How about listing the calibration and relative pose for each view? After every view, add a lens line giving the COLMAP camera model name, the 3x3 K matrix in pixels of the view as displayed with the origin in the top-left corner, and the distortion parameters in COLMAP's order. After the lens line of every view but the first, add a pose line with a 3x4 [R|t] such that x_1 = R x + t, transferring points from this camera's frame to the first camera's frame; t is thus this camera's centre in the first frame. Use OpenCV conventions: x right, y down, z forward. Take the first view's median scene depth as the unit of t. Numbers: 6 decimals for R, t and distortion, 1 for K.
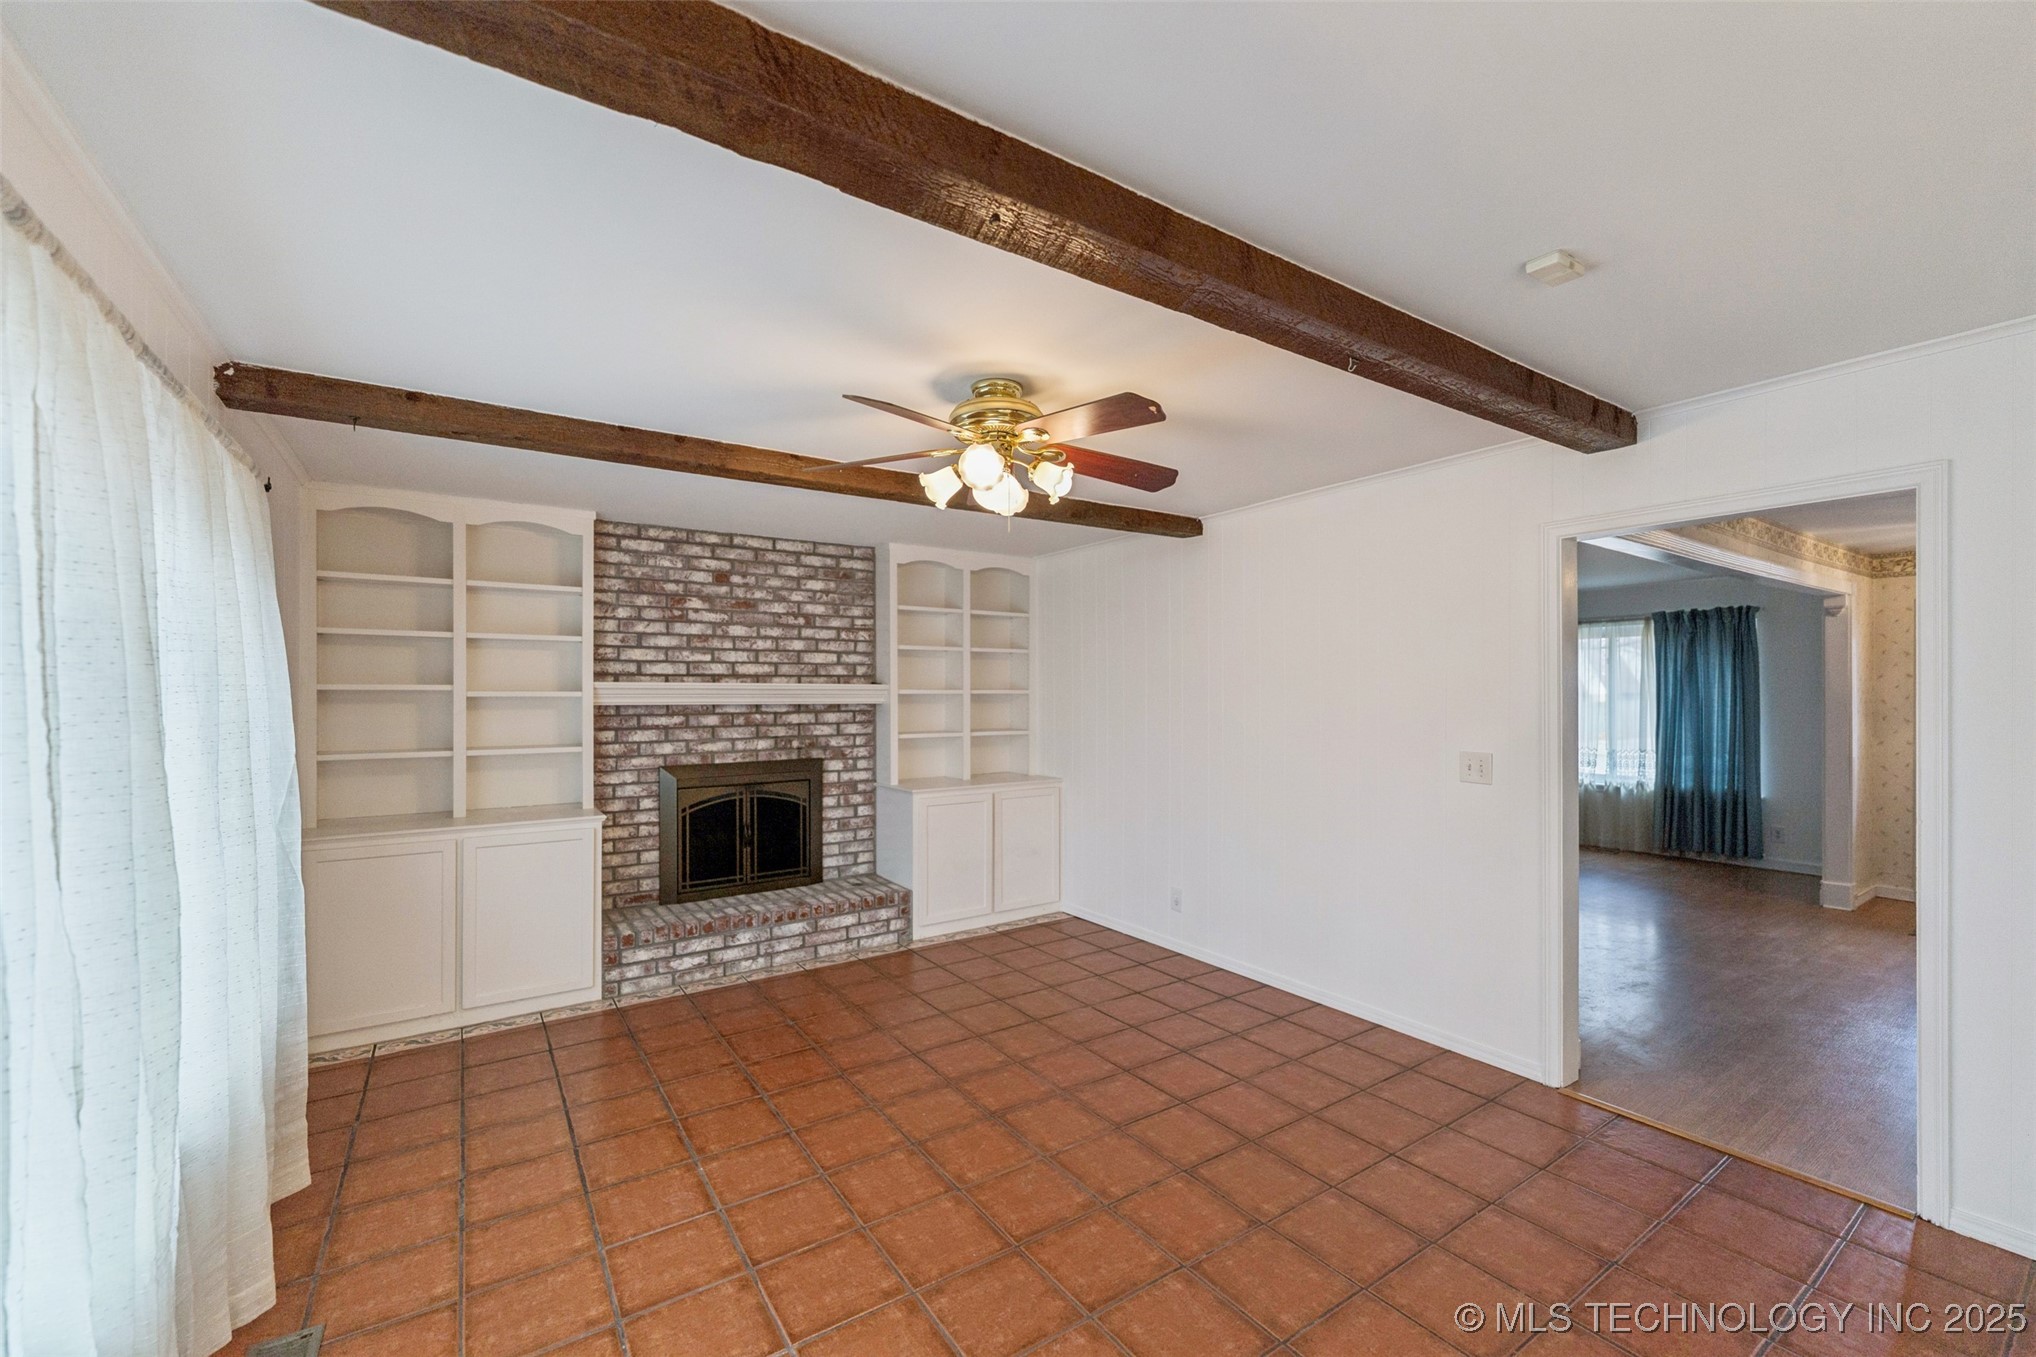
lens RADIAL K [[830.1, 0, 1018.4], [0, 830.1, 690.5], [0, 0, 1]] dist [0.003817, -0.001469]
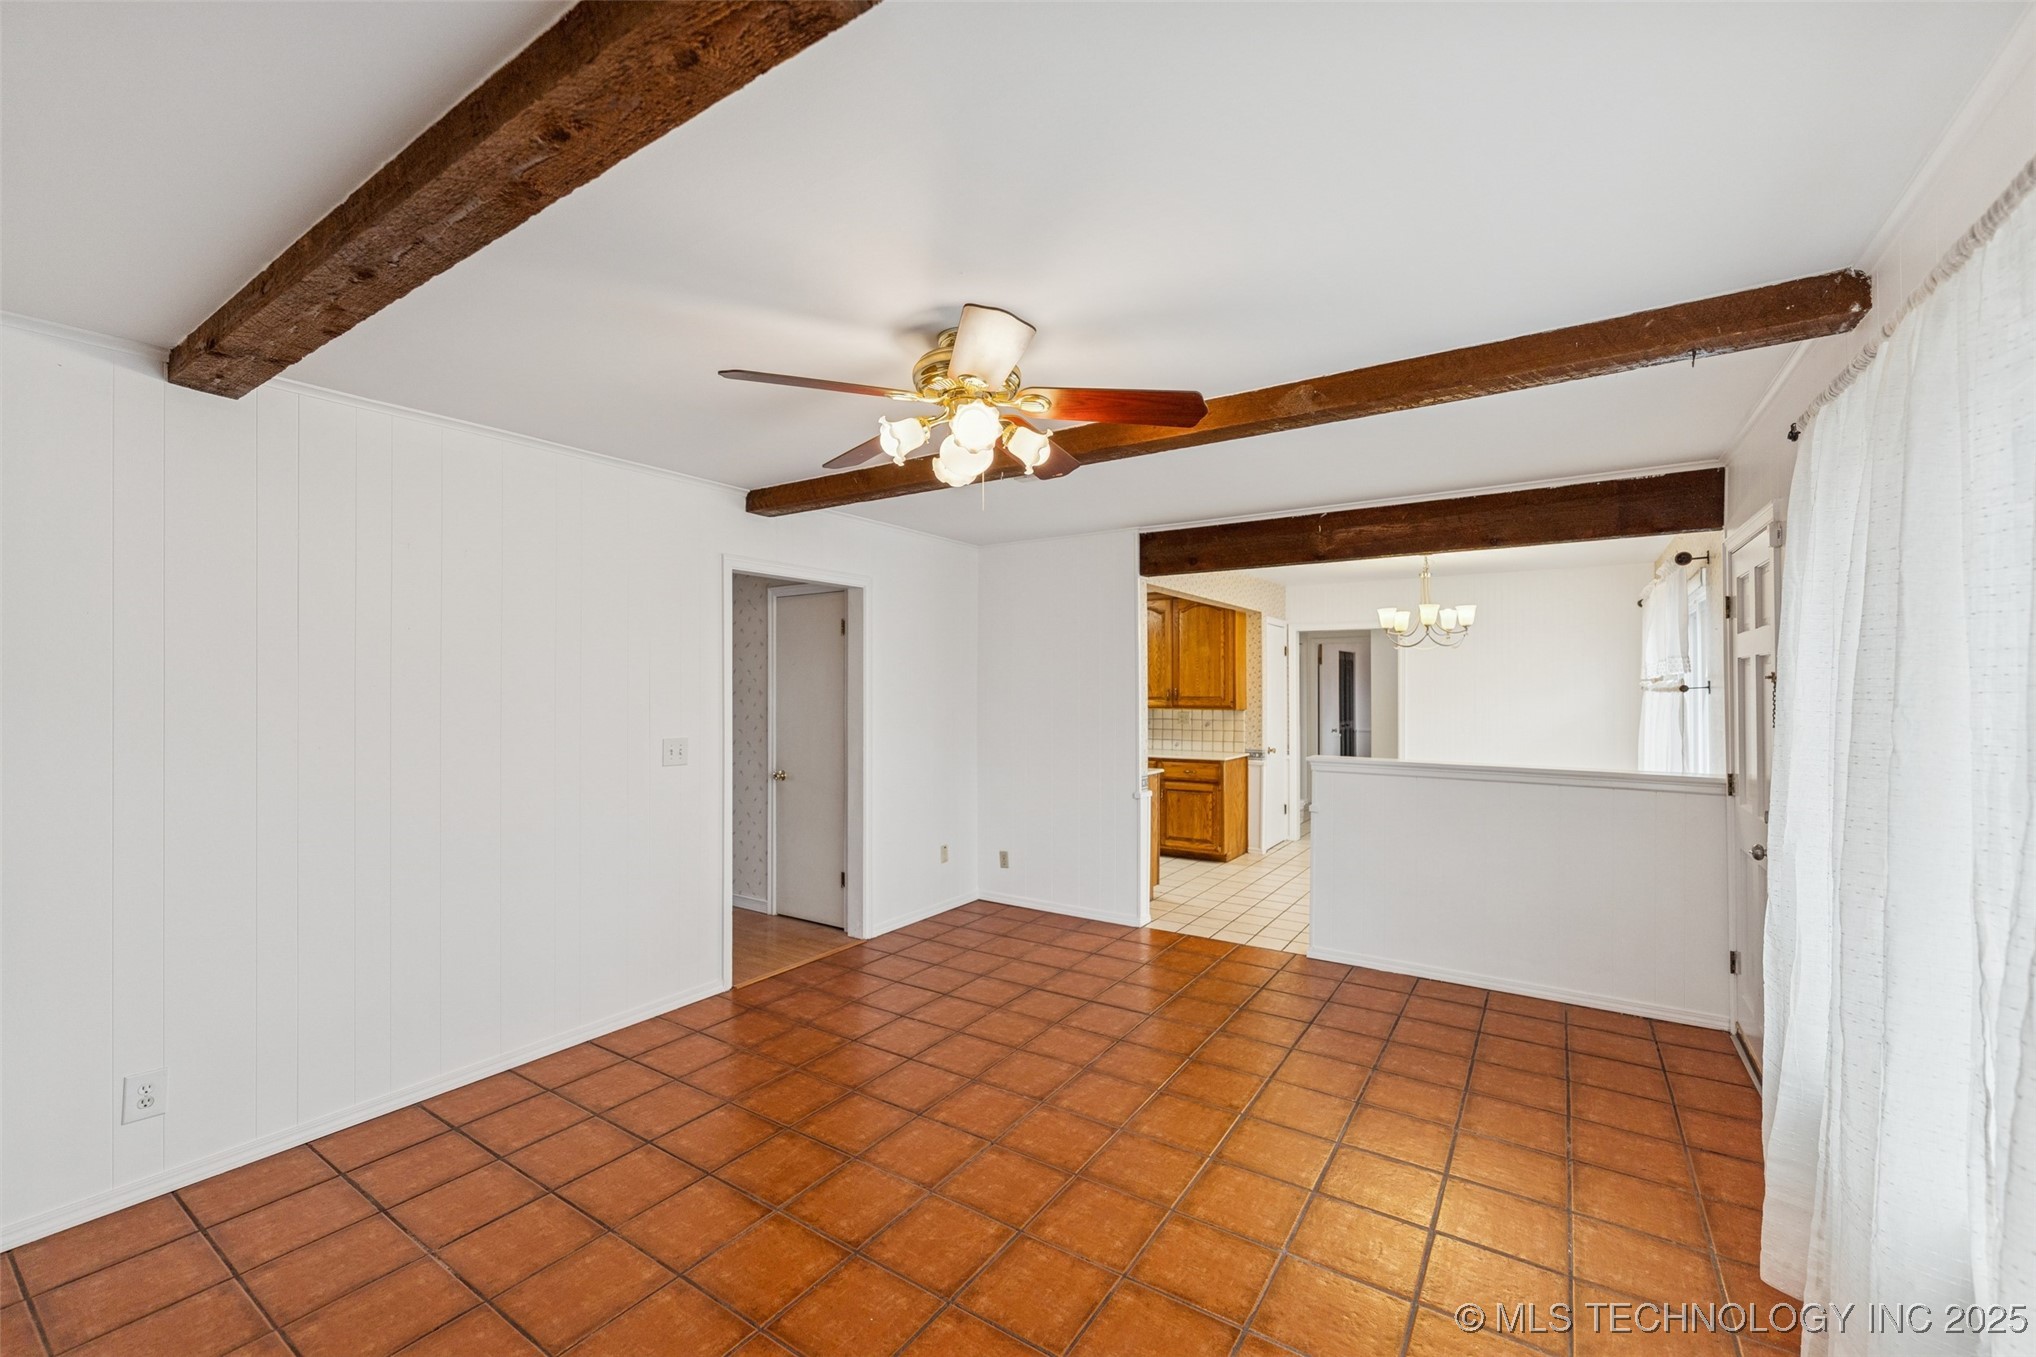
lens RADIAL K [[830.1, 0, 1015.0], [0, 830.1, 684.4], [0, 0, 1]] dist [0.003817, -0.001469]
pose [[-0.381993, 0.004746, 0.924153, -0.785649], [-0.002117, 0.999980, -0.006011, 0.008129], [-0.924163, -0.004252, -0.381975, 1.170497]]
